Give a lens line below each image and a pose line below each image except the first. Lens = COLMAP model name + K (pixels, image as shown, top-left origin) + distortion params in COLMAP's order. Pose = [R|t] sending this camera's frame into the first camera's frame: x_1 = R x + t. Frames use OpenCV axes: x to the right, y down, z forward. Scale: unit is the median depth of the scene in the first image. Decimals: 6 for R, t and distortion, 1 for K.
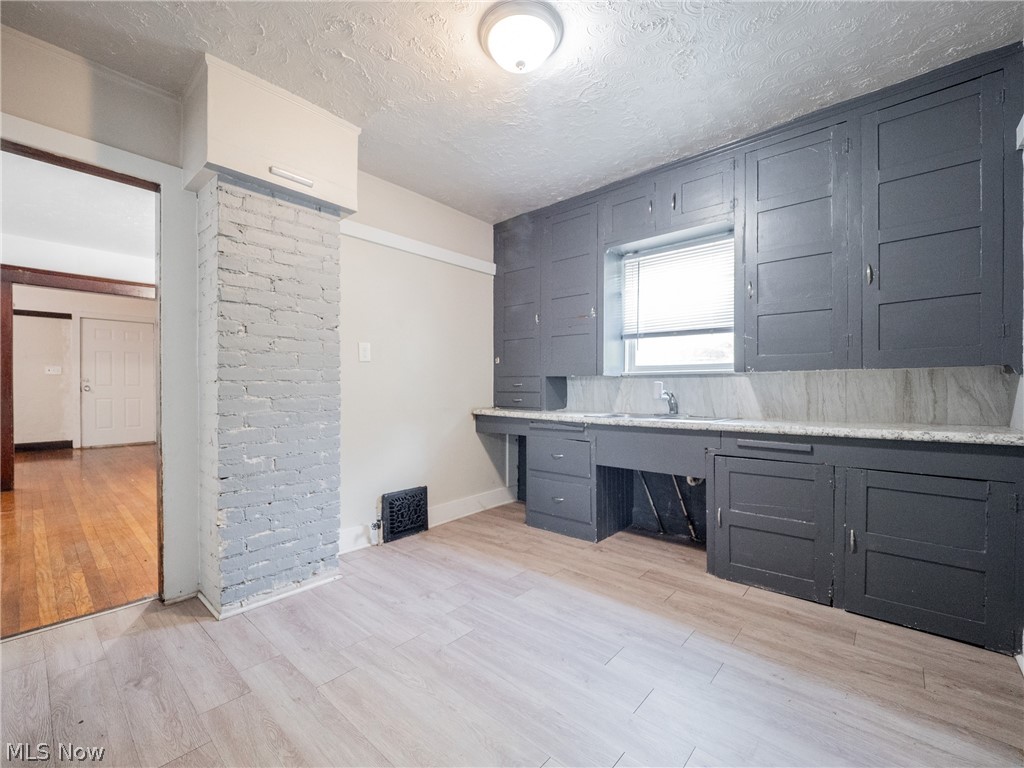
lens RADIAL K [[439.5, 0, 512.0], [0, 439.5, 384.0], [0, 0, 1]] dist [-0.001338, -0.000417]
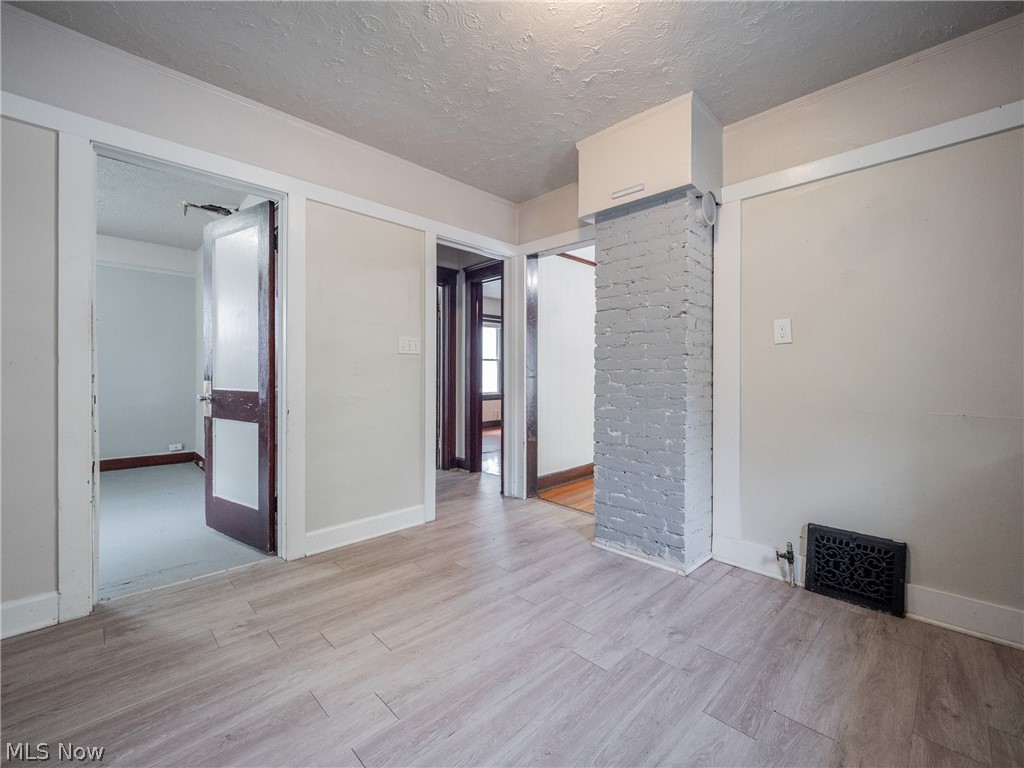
lens RADIAL K [[434.6, 0, 508.8], [0, 434.6, 372.1], [0, 0, 1]] dist [0.001990, -0.000370]
pose [[-0.070519, -0.006813, -0.997487, 0.611190], [-0.001108, 0.999977, -0.006752, 0.007402], [0.997510, 0.000629, -0.070525, 0.725461]]
